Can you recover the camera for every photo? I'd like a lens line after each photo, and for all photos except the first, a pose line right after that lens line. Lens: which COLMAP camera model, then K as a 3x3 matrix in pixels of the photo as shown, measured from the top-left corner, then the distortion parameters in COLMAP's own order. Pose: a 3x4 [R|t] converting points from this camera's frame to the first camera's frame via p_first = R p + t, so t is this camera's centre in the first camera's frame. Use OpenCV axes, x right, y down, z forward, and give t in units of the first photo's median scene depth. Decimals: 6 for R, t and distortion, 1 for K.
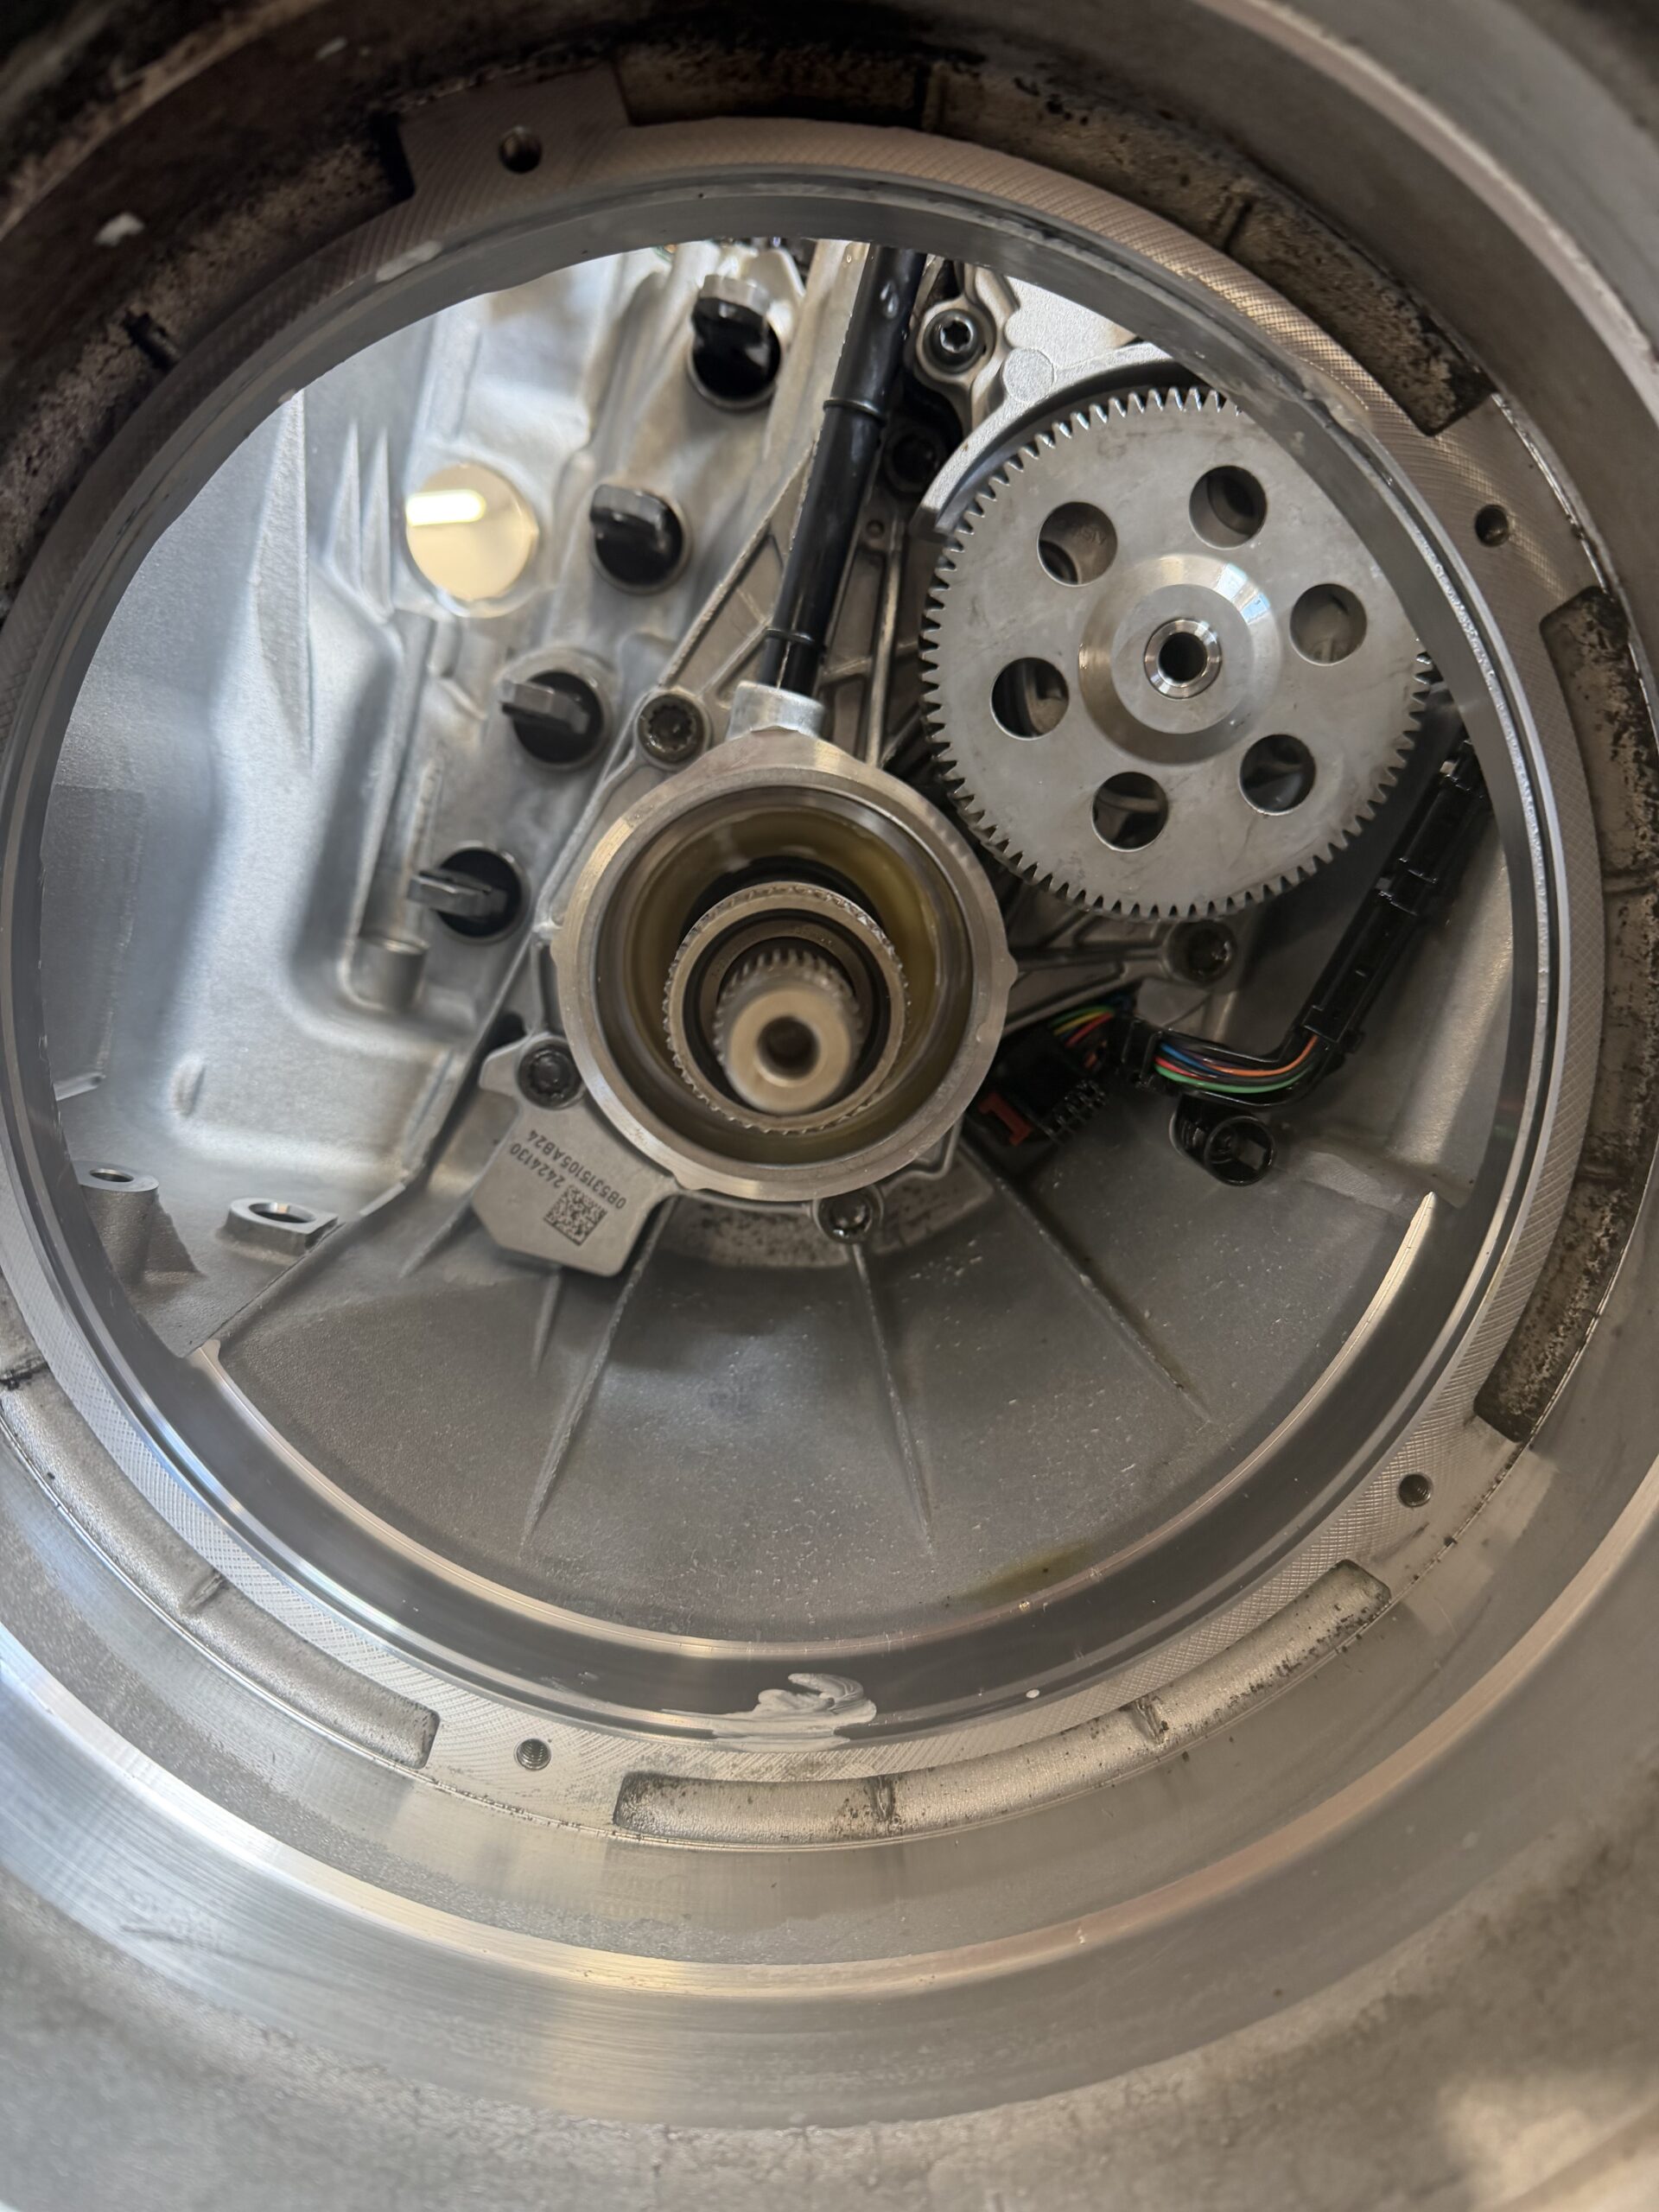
lens RADIAL K [[1608.3, 0, 837.2], [0, 1608.3, 1105.5], [0, 0, 1]] dist [0.097499, -0.143554]
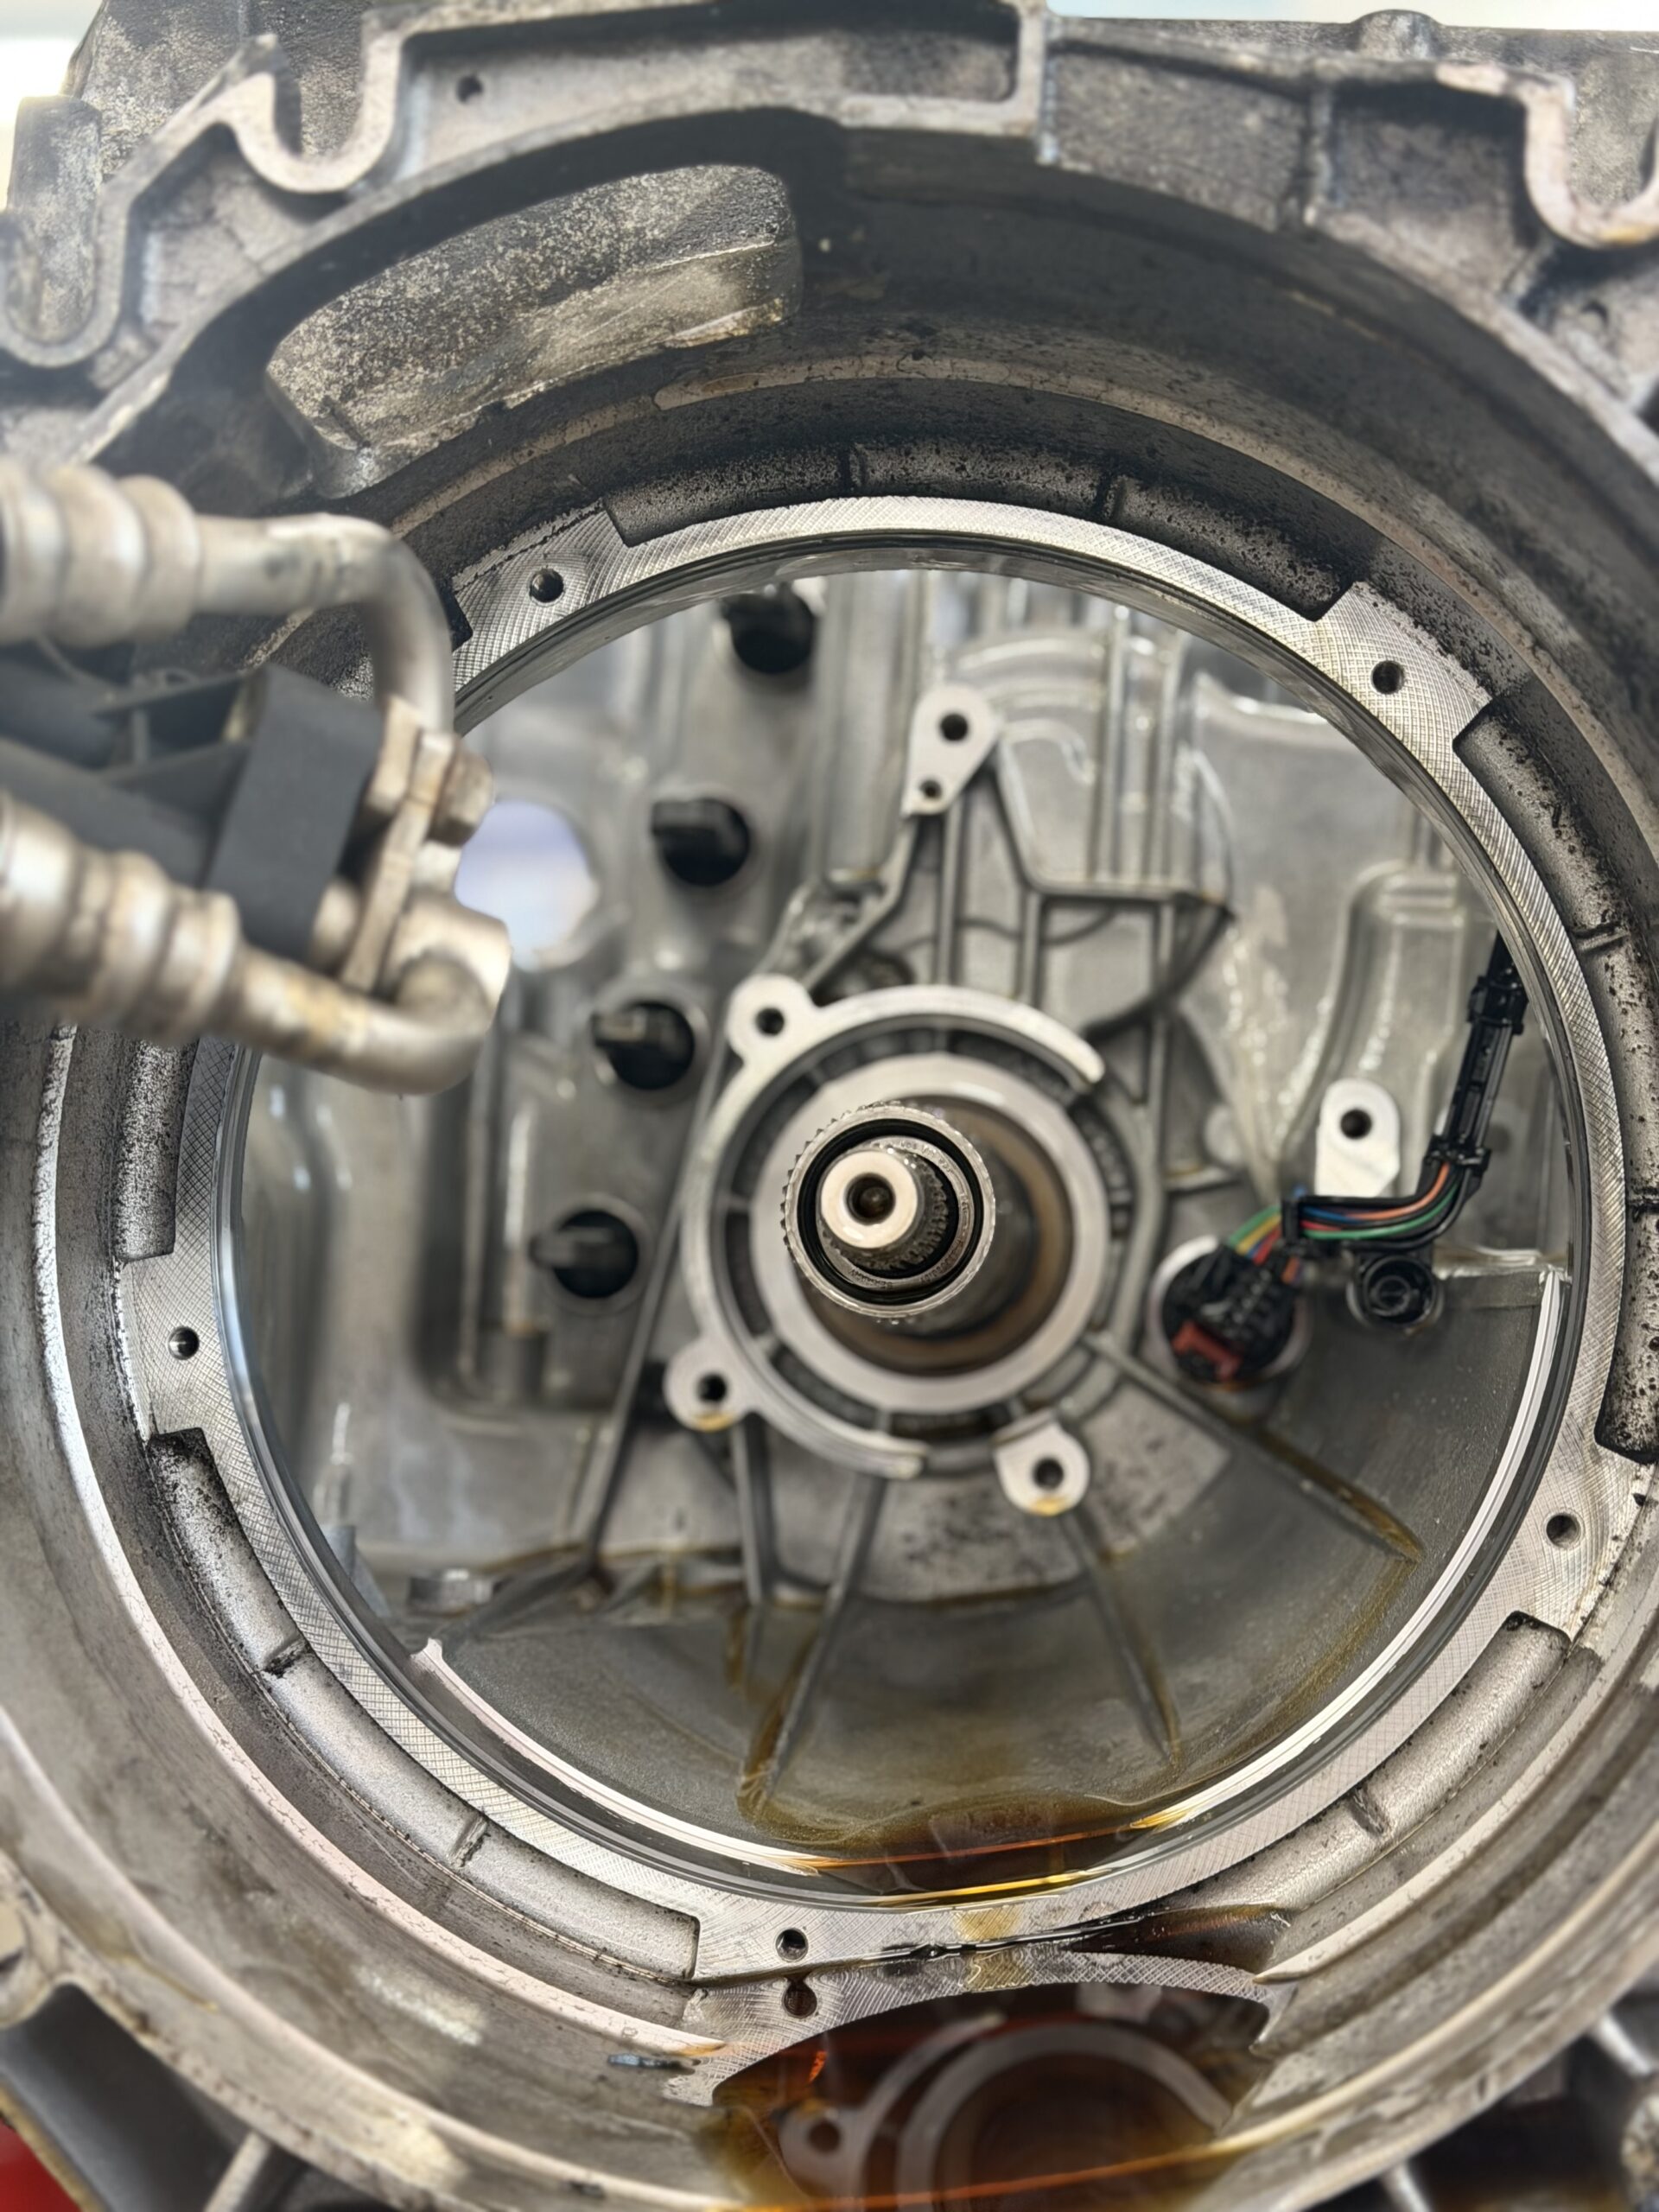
lens RADIAL K [[3035.4, 0, 829.5], [0, 3035.4, 1106.0], [0, 0, 1]] dist [0.008435, 0.049011]
pose [[0.971357, -0.211909, -0.107522, 0.164970], [0.182101, 0.954515, -0.236094, 0.351464], [0.152662, 0.209752, 0.965763, -1.016389]]
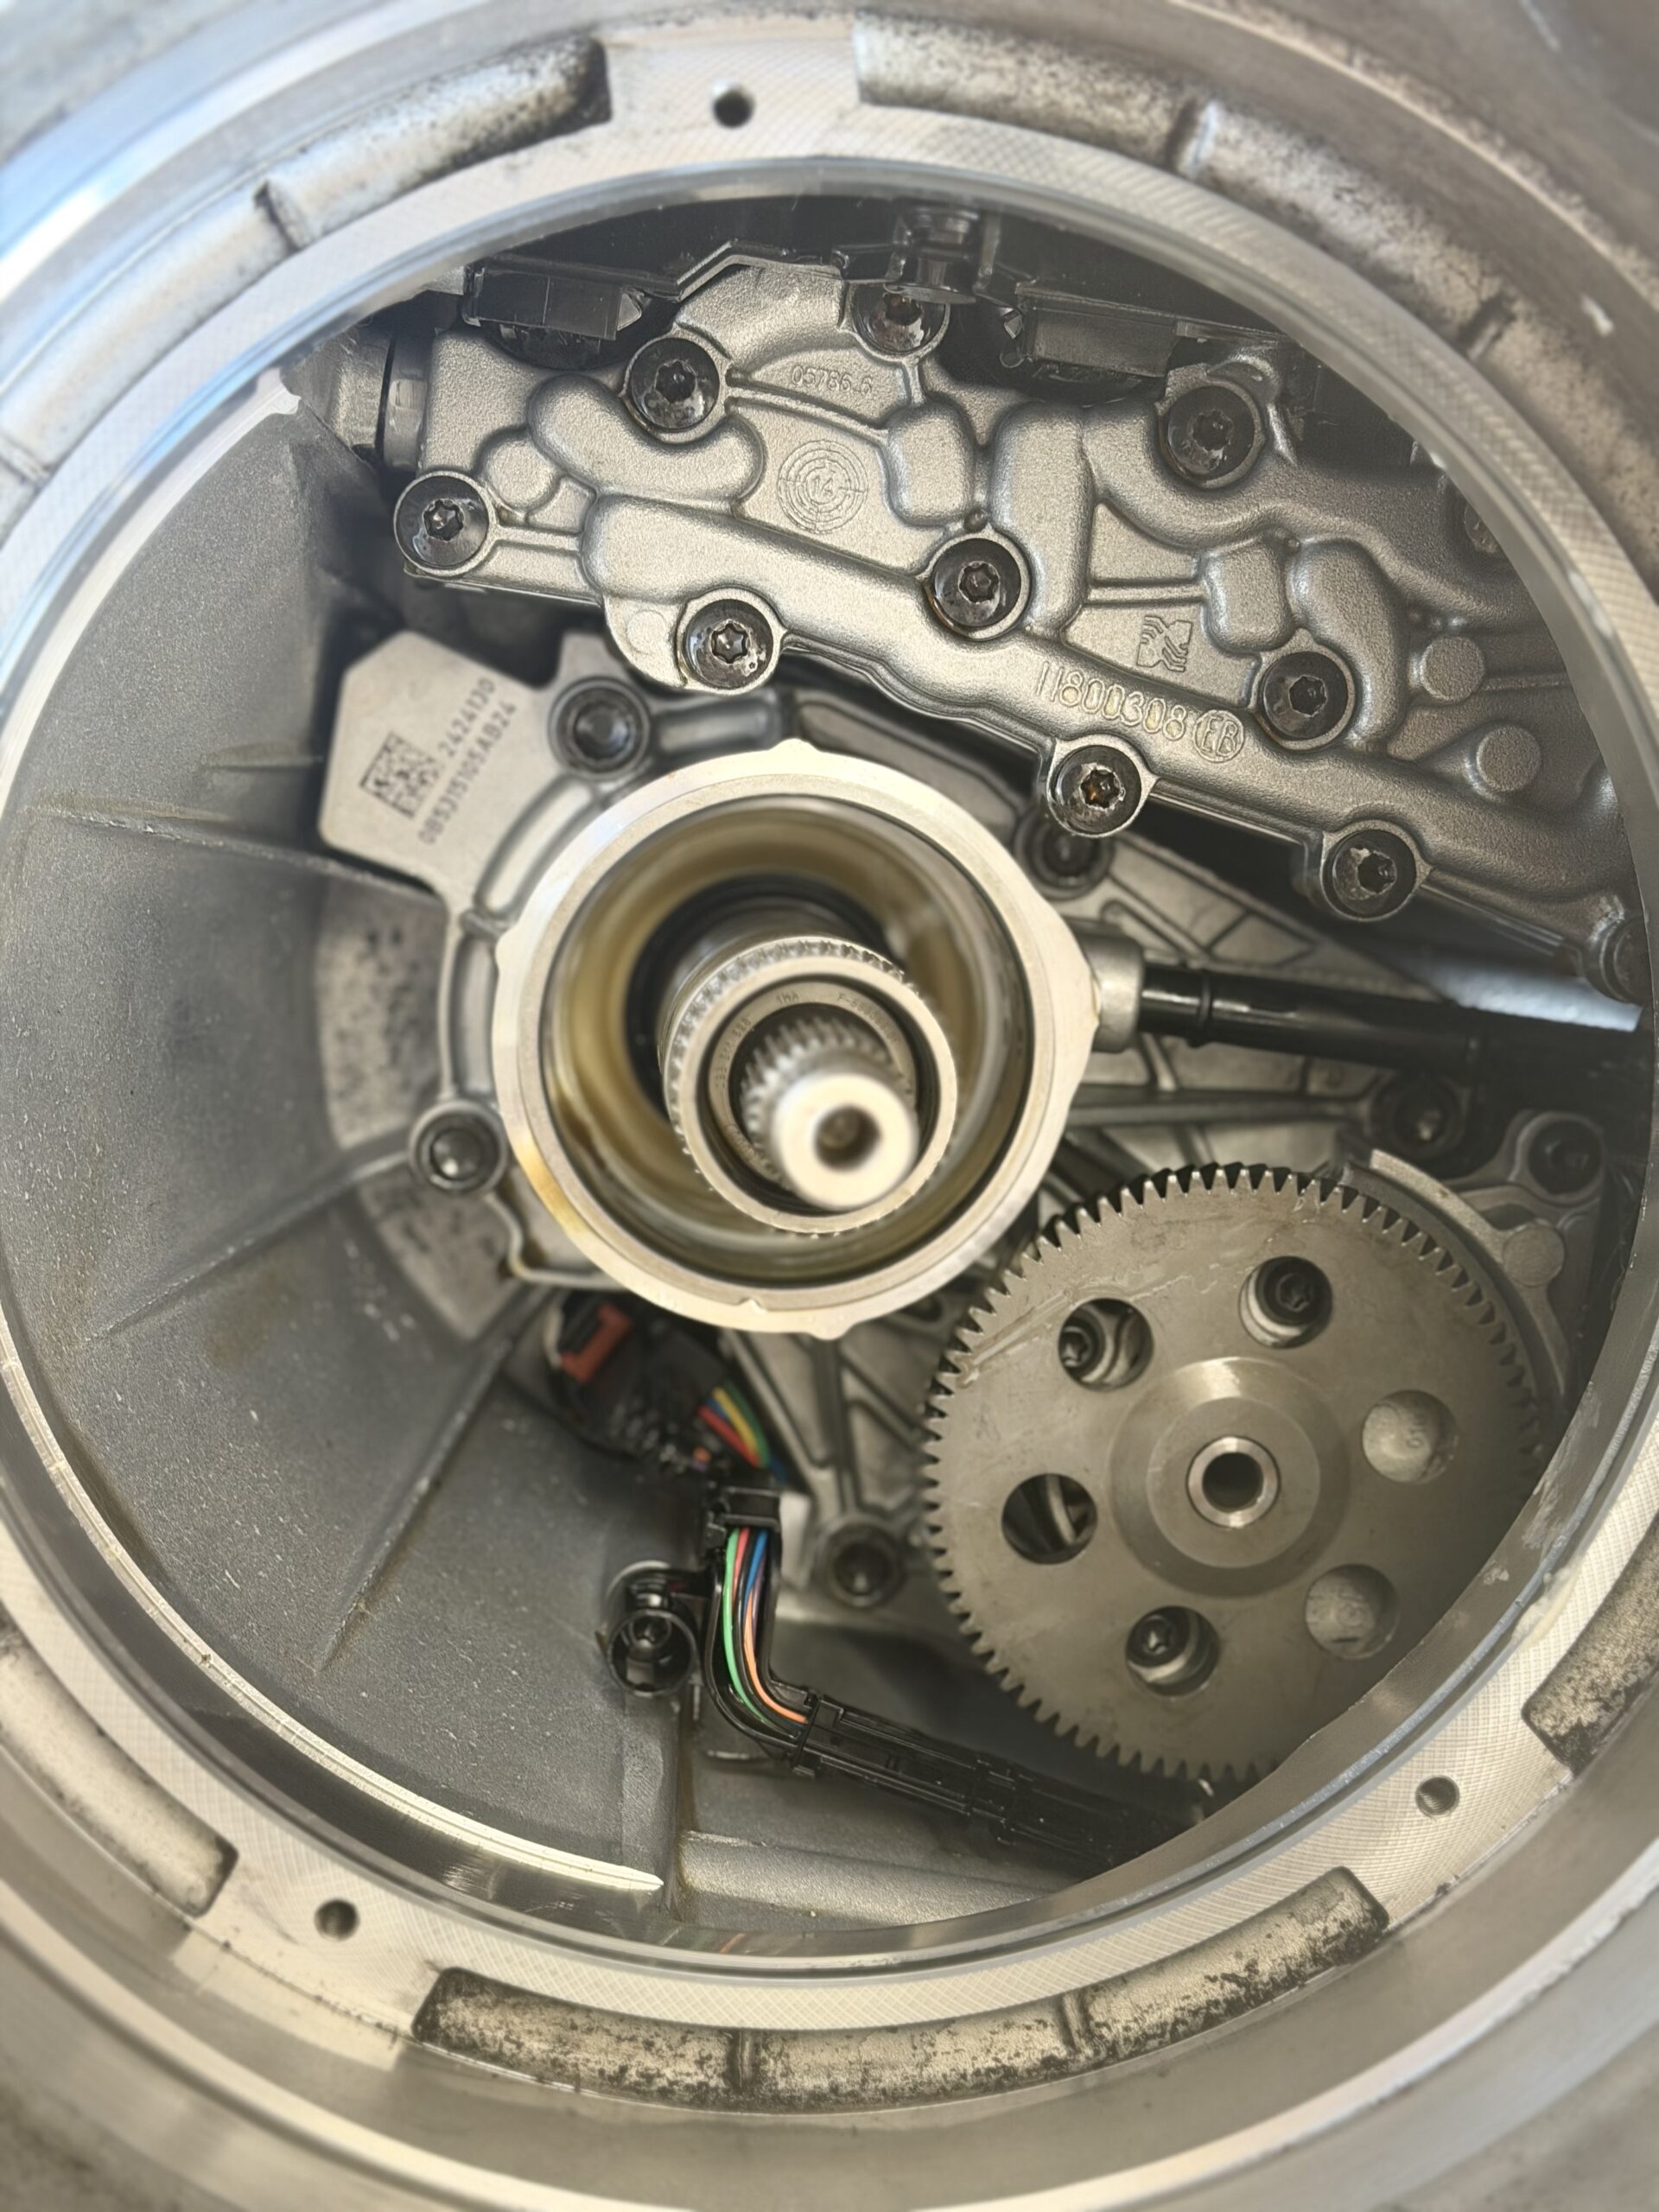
lens RADIAL K [[3119.9, 0, 829.5], [0, 3119.9, 1106.0], [0, 0, 1]] dist [-0.009038, 1.040367]
pose [[0.114768, 0.990238, 0.079099, -0.151157], [-0.971292, 0.128560, -0.200159, 0.260150], [-0.208374, -0.053857, 0.976565, -0.586123]]
